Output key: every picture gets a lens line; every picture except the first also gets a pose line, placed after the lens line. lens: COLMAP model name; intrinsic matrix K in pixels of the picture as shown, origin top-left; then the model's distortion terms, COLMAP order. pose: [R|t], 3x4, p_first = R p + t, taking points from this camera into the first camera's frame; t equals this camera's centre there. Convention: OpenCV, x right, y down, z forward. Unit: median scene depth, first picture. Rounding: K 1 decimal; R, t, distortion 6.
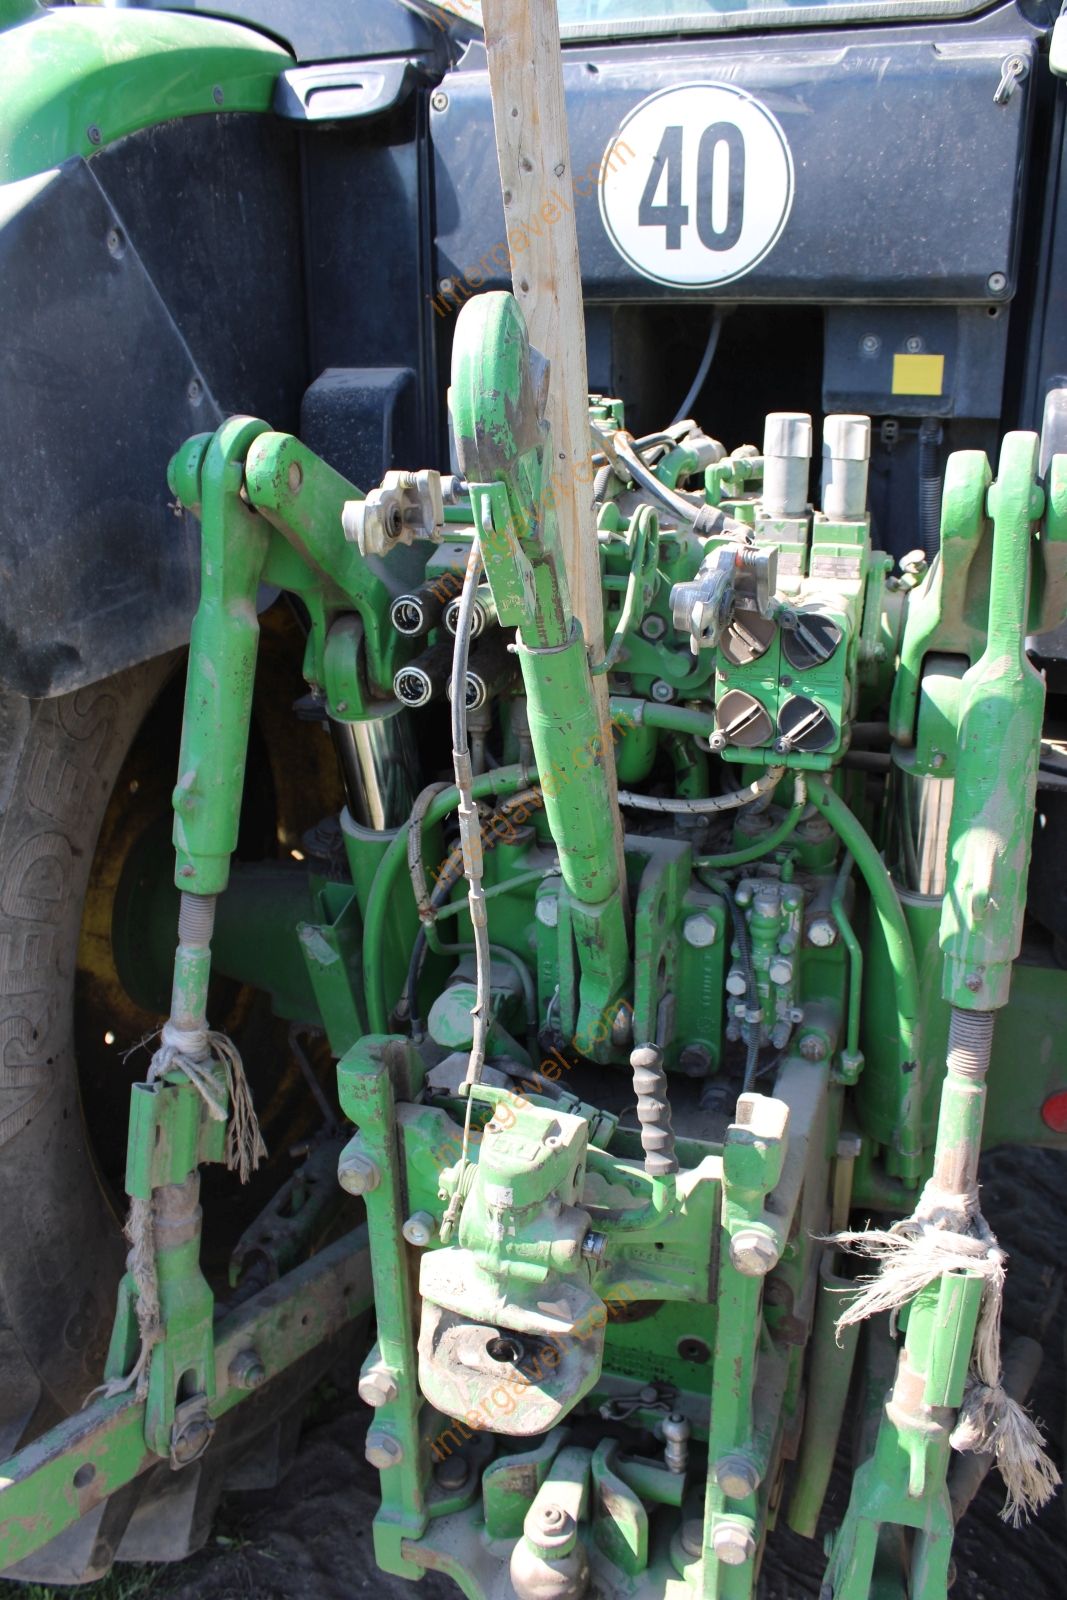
lens RADIAL K [[1339.7, 0, 529.6], [0, 1339.7, 804.4], [0, 0, 1]] dist [-0.165496, 0.151036]
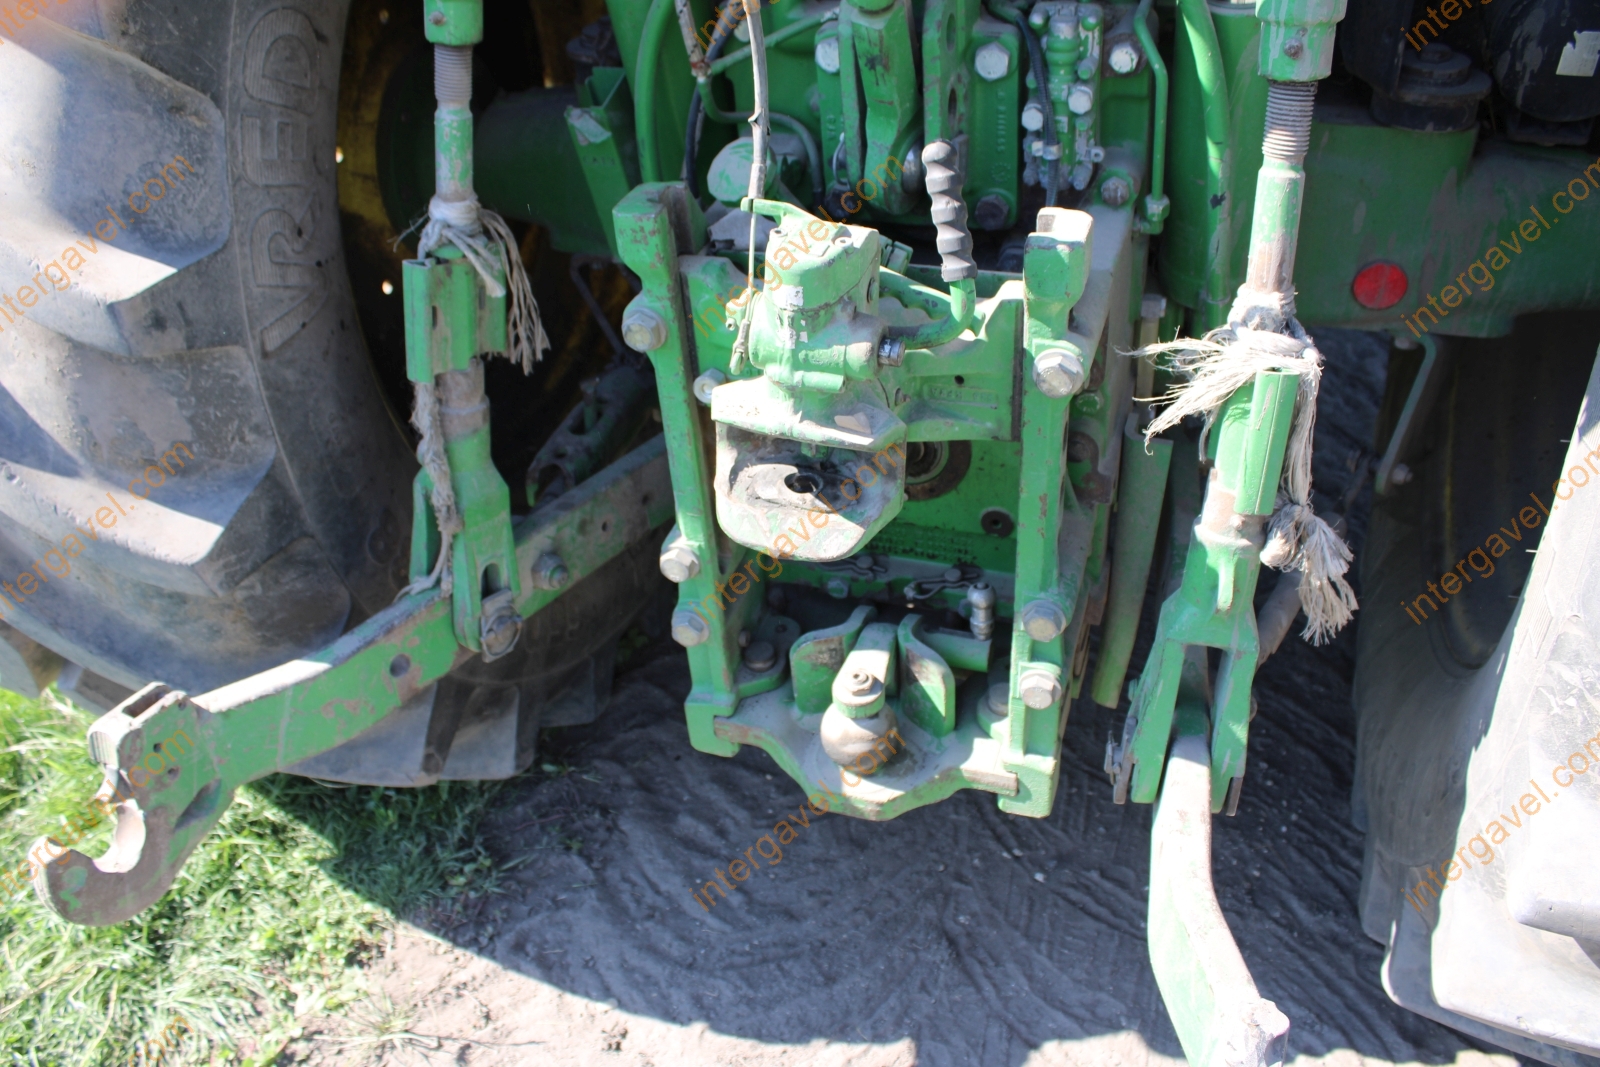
lens RADIAL K [[1339.7, 0, 788.0], [0, 1339.7, 538.3], [0, 0, 1]] dist [-0.165496, 0.151036]
pose [[0.998451, -0.045684, -0.031759, -0.000695], [0.052815, 0.957738, 0.282750, 0.150673], [0.017500, -0.283989, 0.958668, 0.028166]]
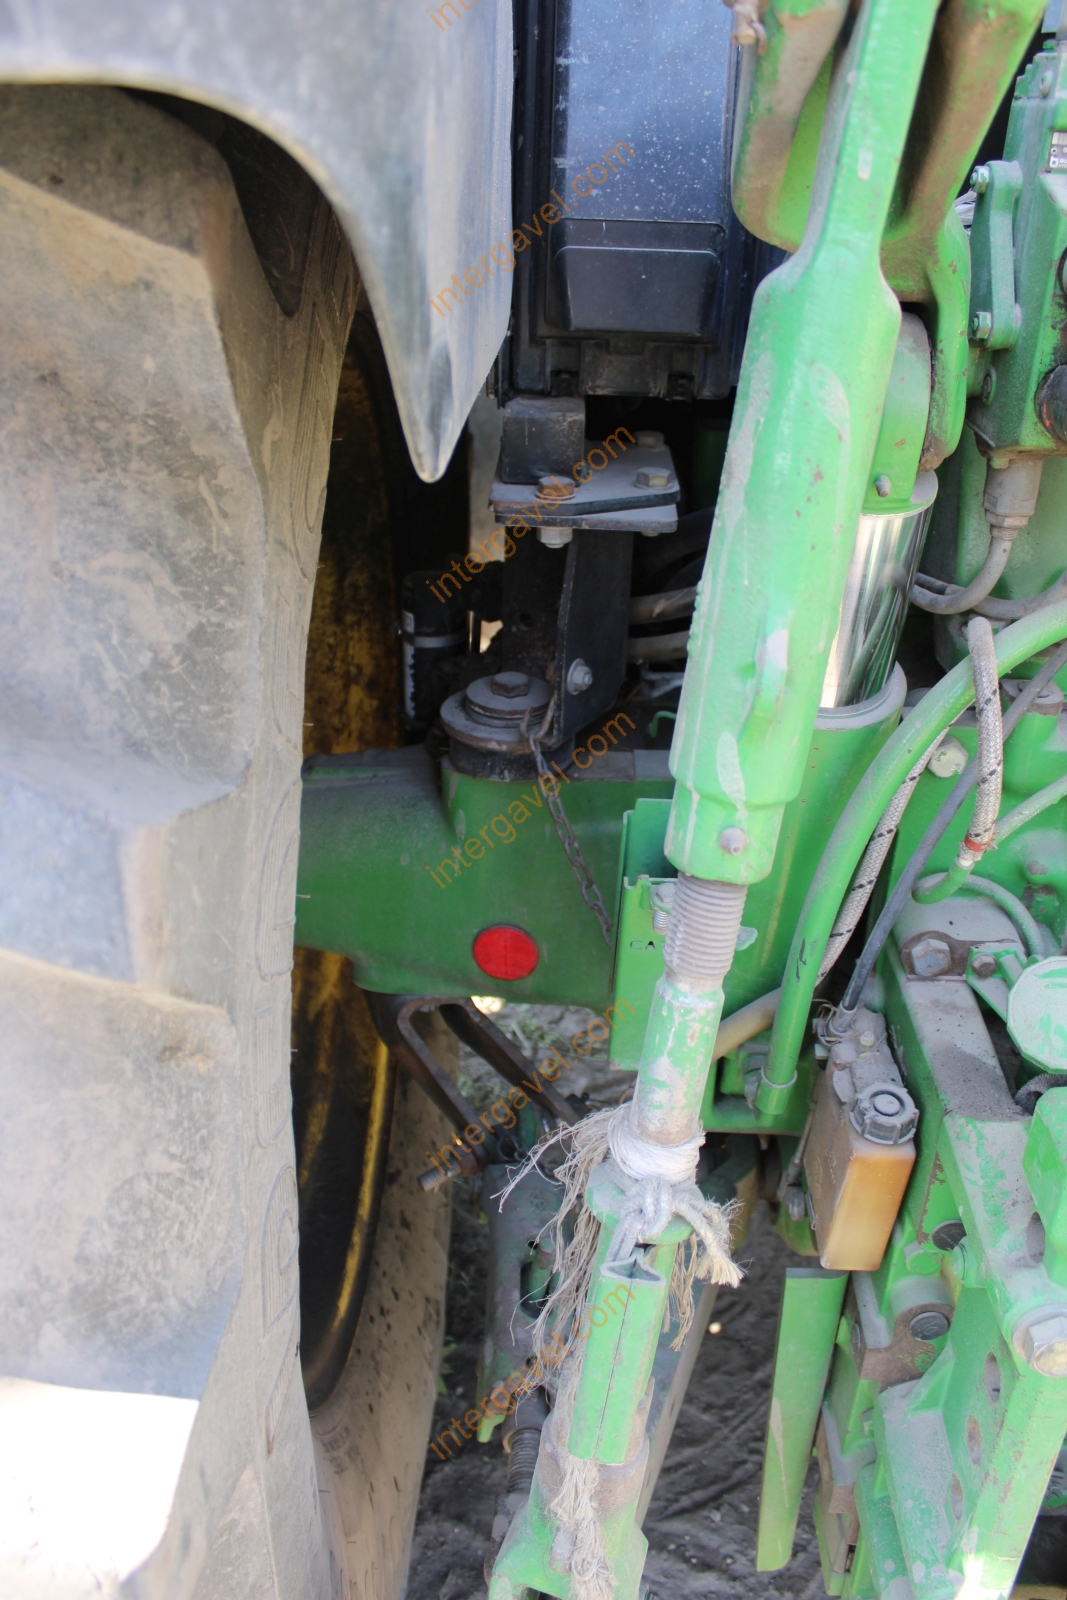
lens RADIAL K [[1338.2, 0, 533.5], [0, 1338.2, 804.1], [0, 0, 1]] dist [-0.170192, 0.153162]
pose [[0.952464, -0.115024, 0.282102, -0.448728], [0.074031, 0.985616, 0.151924, -0.039630], [-0.295519, -0.123818, 0.947279, 0.557868]]
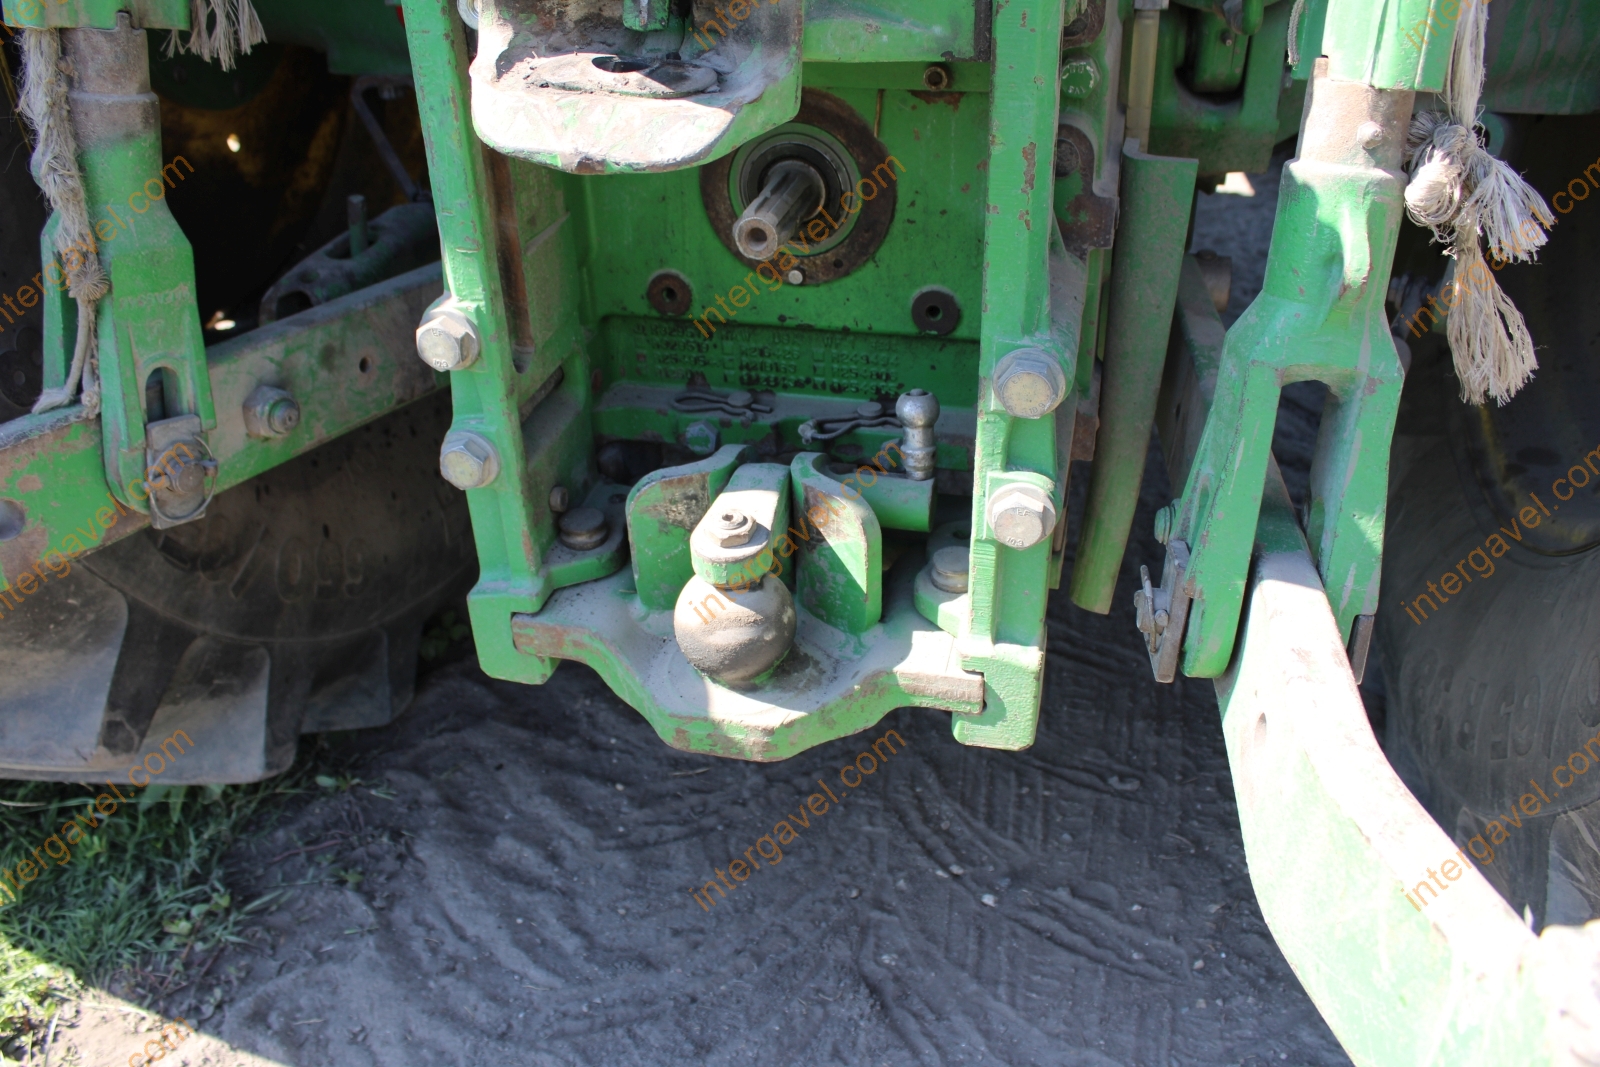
lens RADIAL K [[1338.2, 0, 791.3], [0, 1338.2, 529.8], [0, 0, 1]] dist [-0.170192, 0.153162]
pose [[0.996443, -0.056220, 0.062771, 0.004373], [0.043188, 0.980354, 0.192459, 0.437793], [-0.072358, -0.189063, 0.979295, 0.357040]]
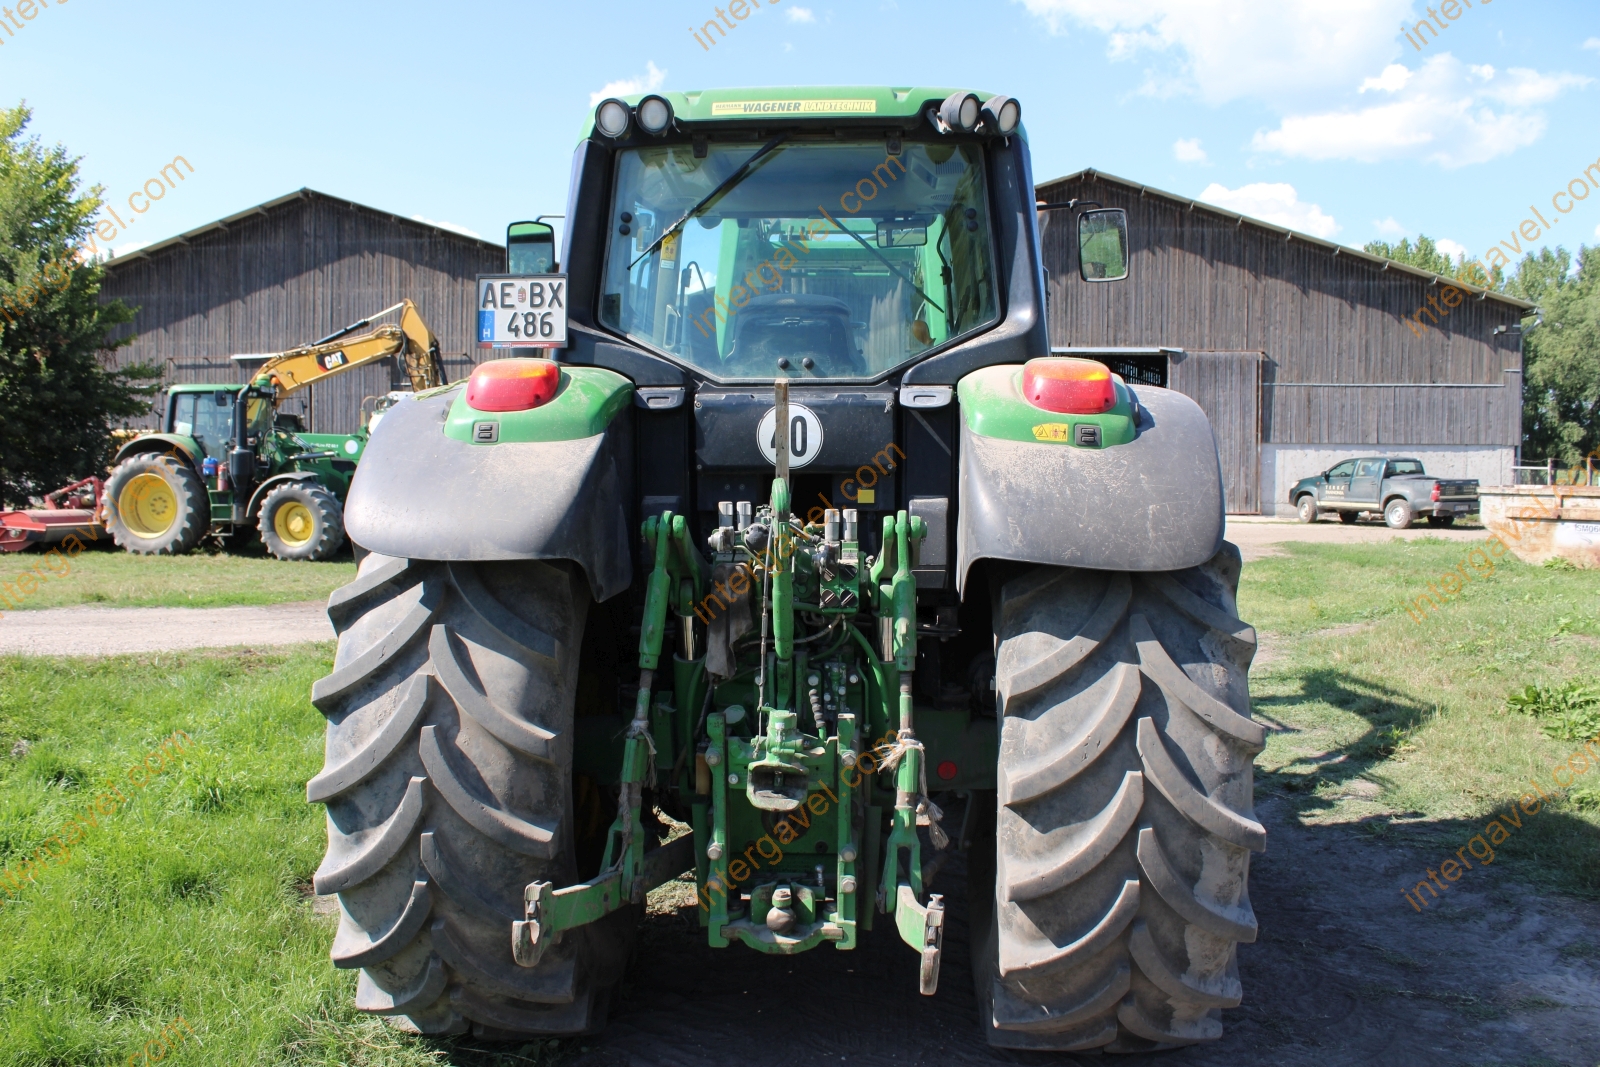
lens RADIAL K [[1349.7, 0, 791.0], [0, 1349.7, 542.3], [0, 0, 1]] dist [-0.163786, 0.155068]
pose [[0.964779, -0.011407, 0.262816, -0.713306], [0.084636, 0.959400, -0.269050, 0.613308], [-0.249076, 0.281817, 0.926574, -1.867426]]
